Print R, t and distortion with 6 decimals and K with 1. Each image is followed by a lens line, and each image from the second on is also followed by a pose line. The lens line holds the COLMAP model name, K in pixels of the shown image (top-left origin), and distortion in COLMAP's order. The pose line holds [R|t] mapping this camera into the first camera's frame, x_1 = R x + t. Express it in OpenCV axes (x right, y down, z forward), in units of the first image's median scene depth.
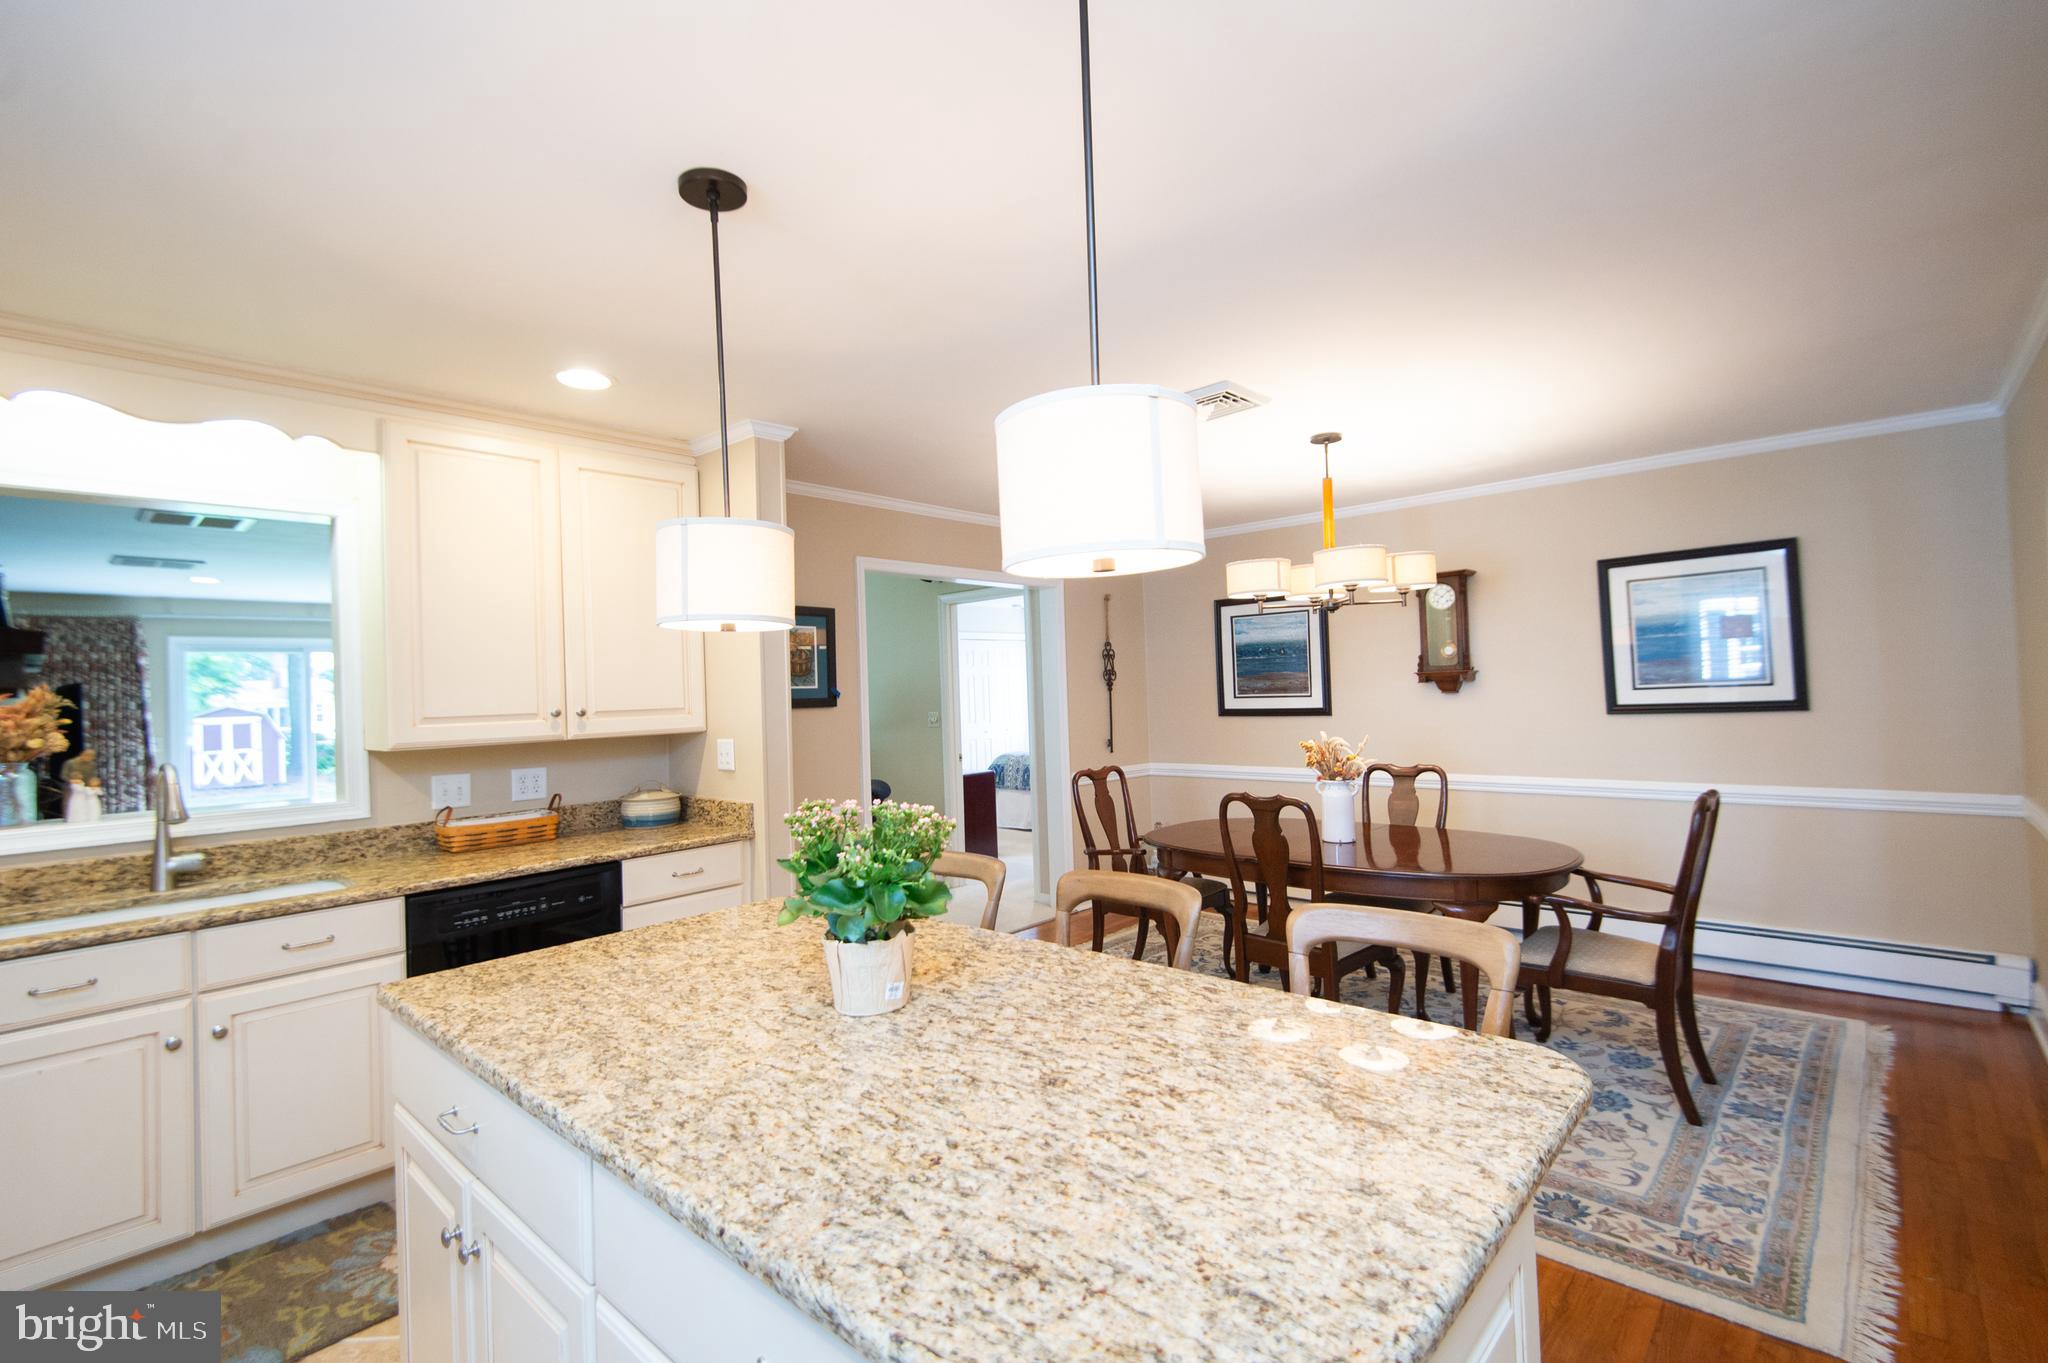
lens RADIAL K [[915.5, 0, 1010.1], [0, 915.5, 673.4], [0, 0, 1]] dist [0.001823, -0.001572]
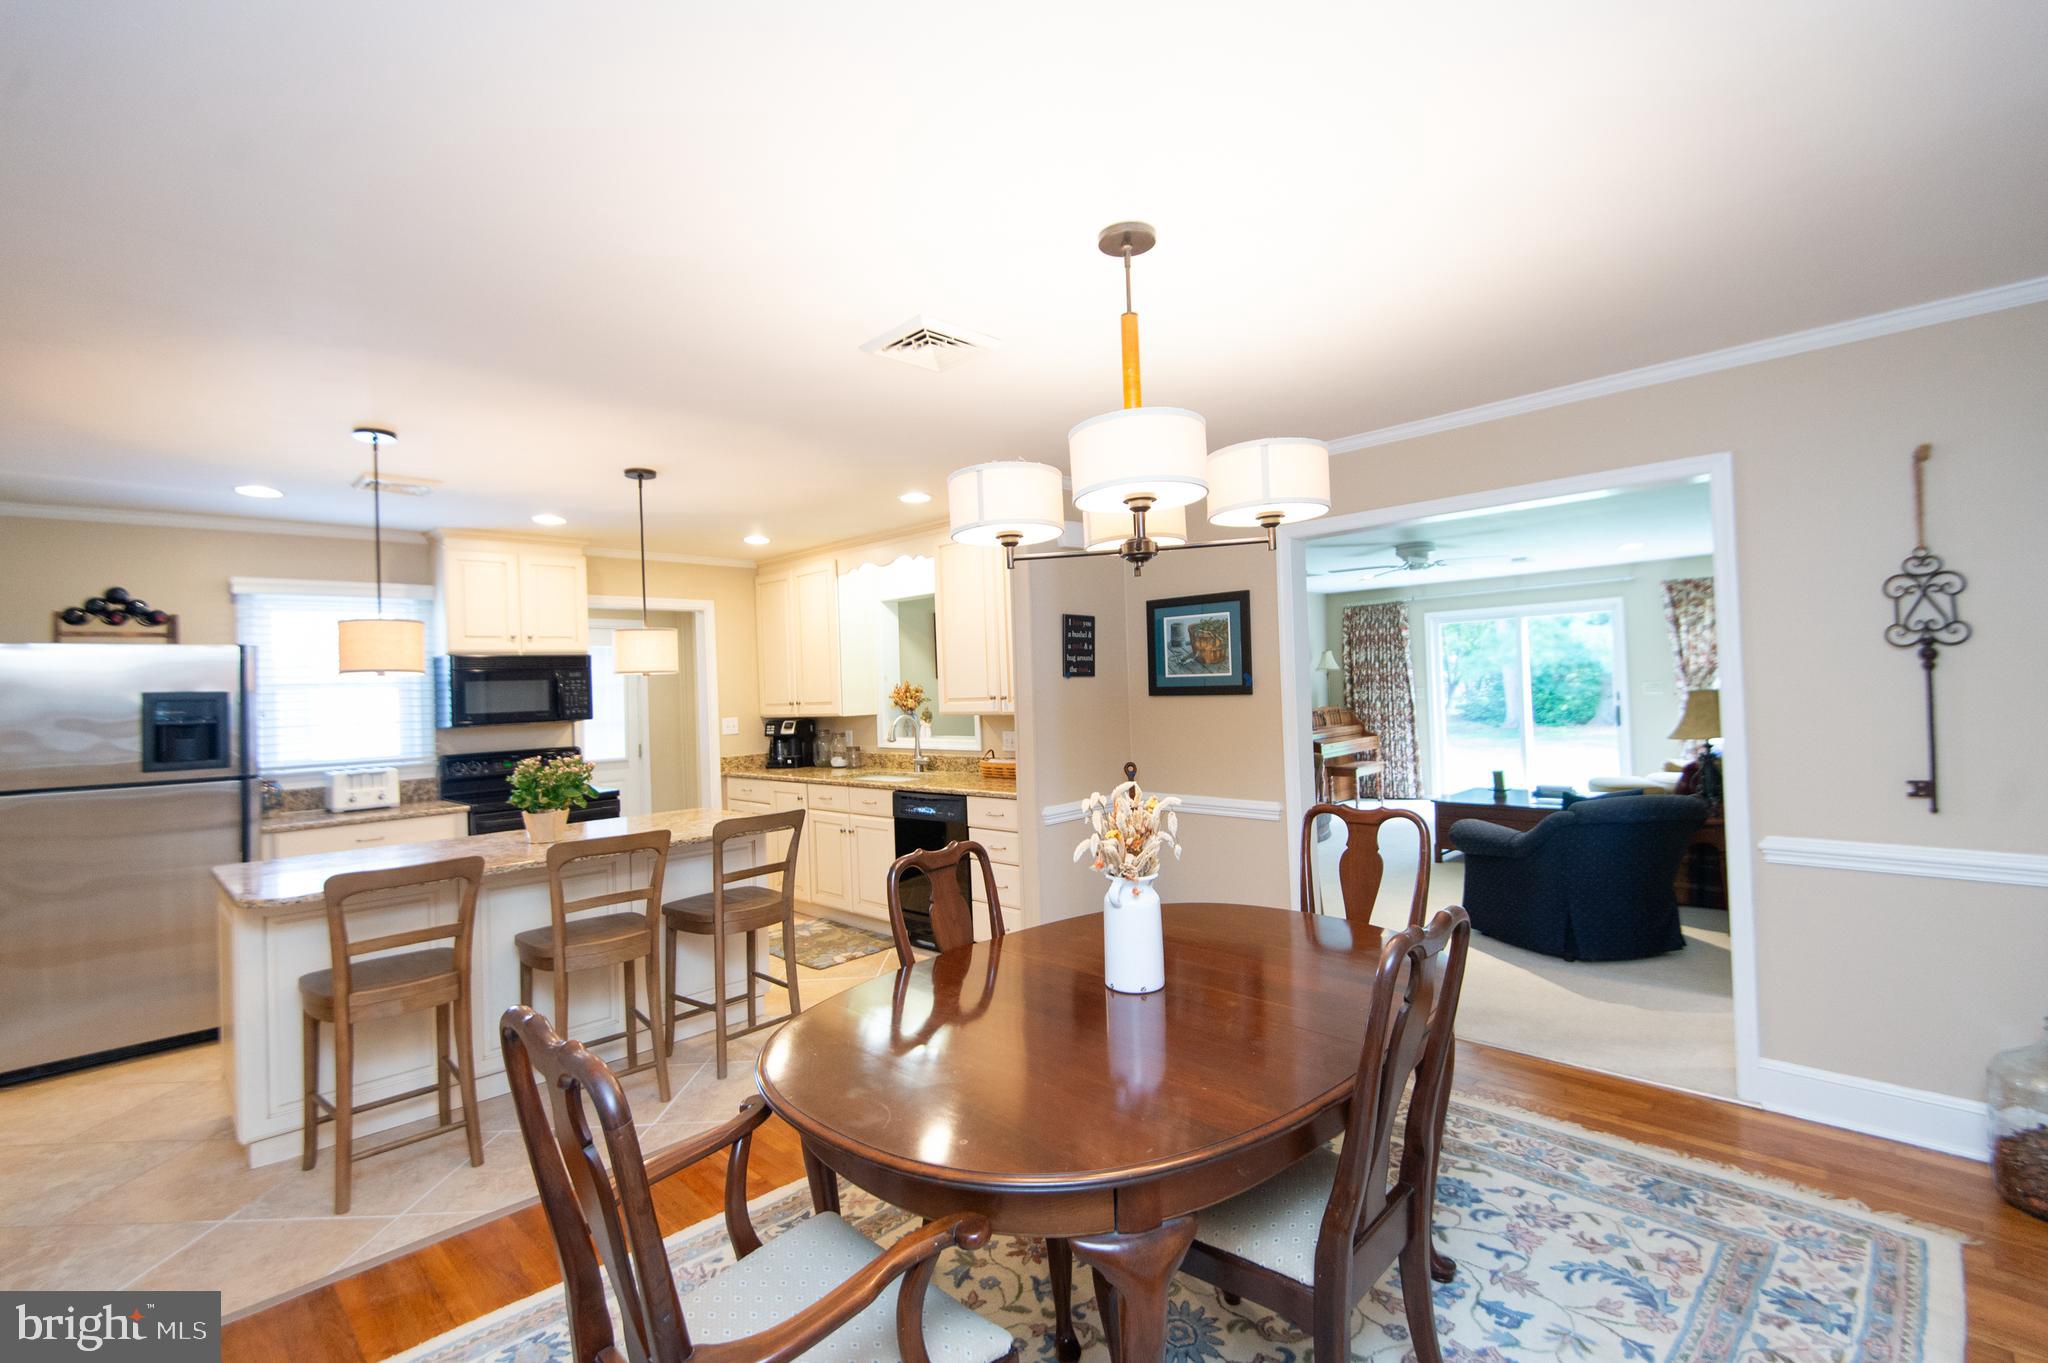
lens RADIAL K [[915.5, 0, 1030.0], [0, 915.5, 672.8], [0, 0, 1]] dist [0.001823, -0.001572]
pose [[-0.038668, 0.018620, -0.999079, 0.757108], [0.059039, 0.998122, 0.016317, -0.014688], [0.997507, -0.058353, -0.039694, 0.808281]]
